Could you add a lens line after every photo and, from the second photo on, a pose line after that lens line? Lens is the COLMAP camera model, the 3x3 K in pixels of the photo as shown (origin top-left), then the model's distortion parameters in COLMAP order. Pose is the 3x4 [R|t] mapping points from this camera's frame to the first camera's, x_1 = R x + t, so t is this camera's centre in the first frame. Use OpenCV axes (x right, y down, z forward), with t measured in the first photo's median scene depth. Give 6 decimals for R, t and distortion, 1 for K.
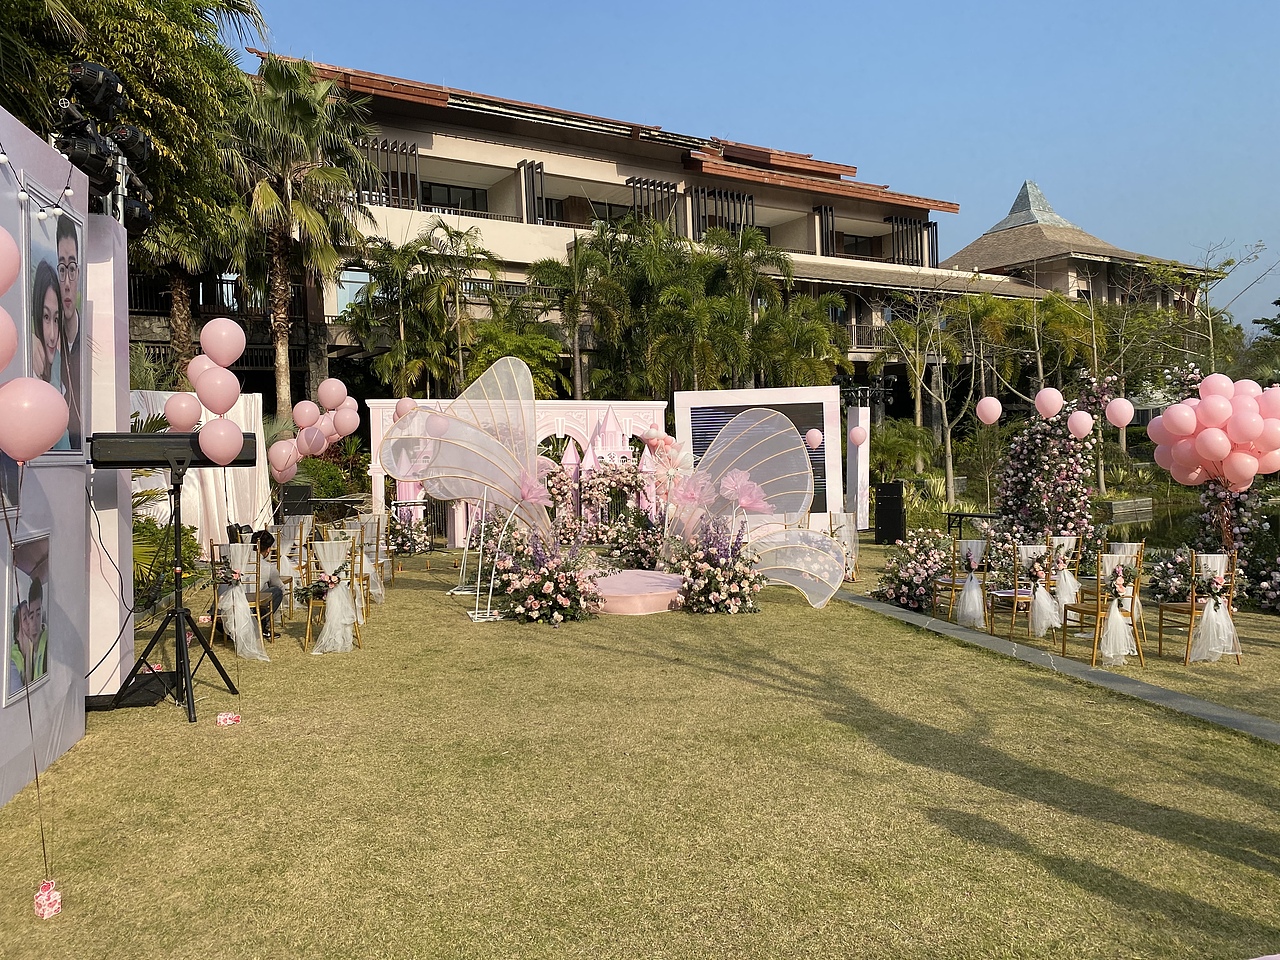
lens RADIAL K [[973.3, 0, 640.0], [0, 973.3, 480.0], [0, 0, 1]] dist [0.060388, -0.001888]
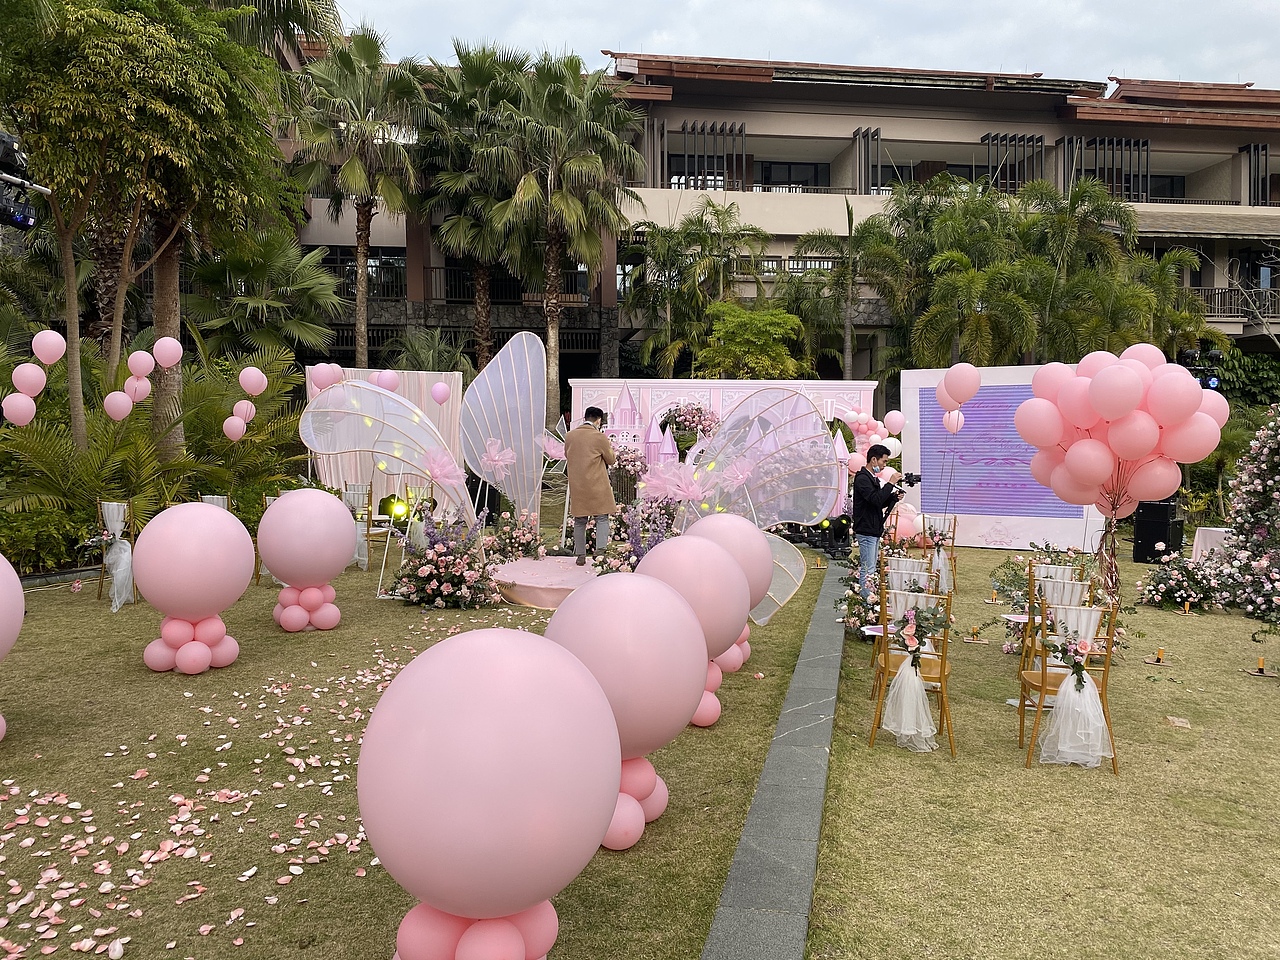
lens RADIAL K [[975.2, 0, 640.0], [0, 975.2, 480.0], [0, 0, 1]] dist [-0.001020, -0.003831]
pose [[0.893714, 0.048771, -0.445979, 0.139236], [-0.041331, 0.998797, 0.026400, -0.003383], [0.446730, -0.005161, 0.894654, 0.067229]]
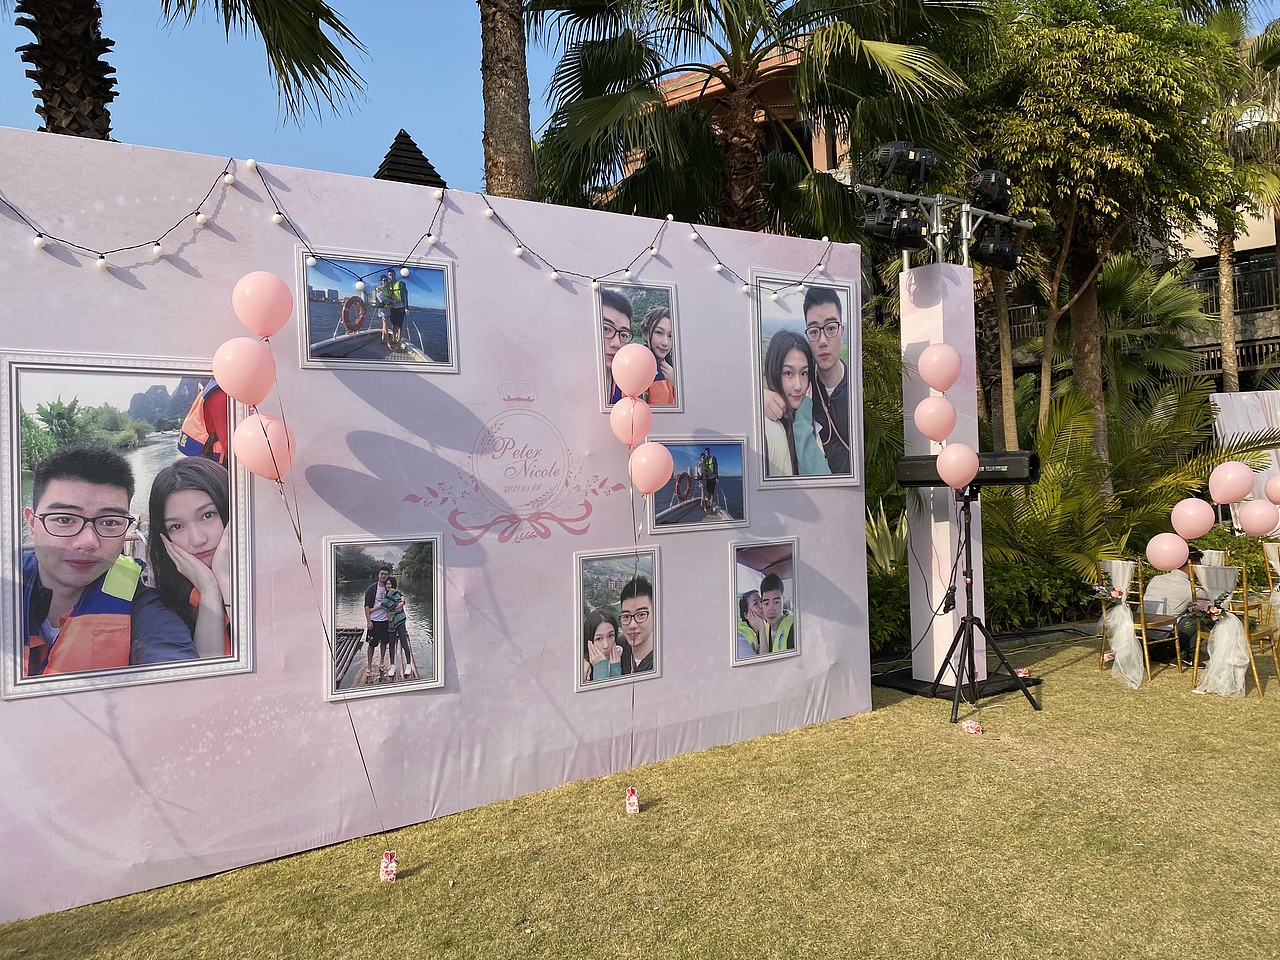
lens RADIAL K [[975.2, 0, 640.0], [0, 975.2, 480.0], [0, 0, 1]] dist [-0.001020, -0.003831]
pose [[0.337550, -0.007541, -0.941277, 0.076370], [0.007671, 0.999957, -0.005260, -0.002847], [0.941276, -0.005445, 0.337594, 0.056212]]
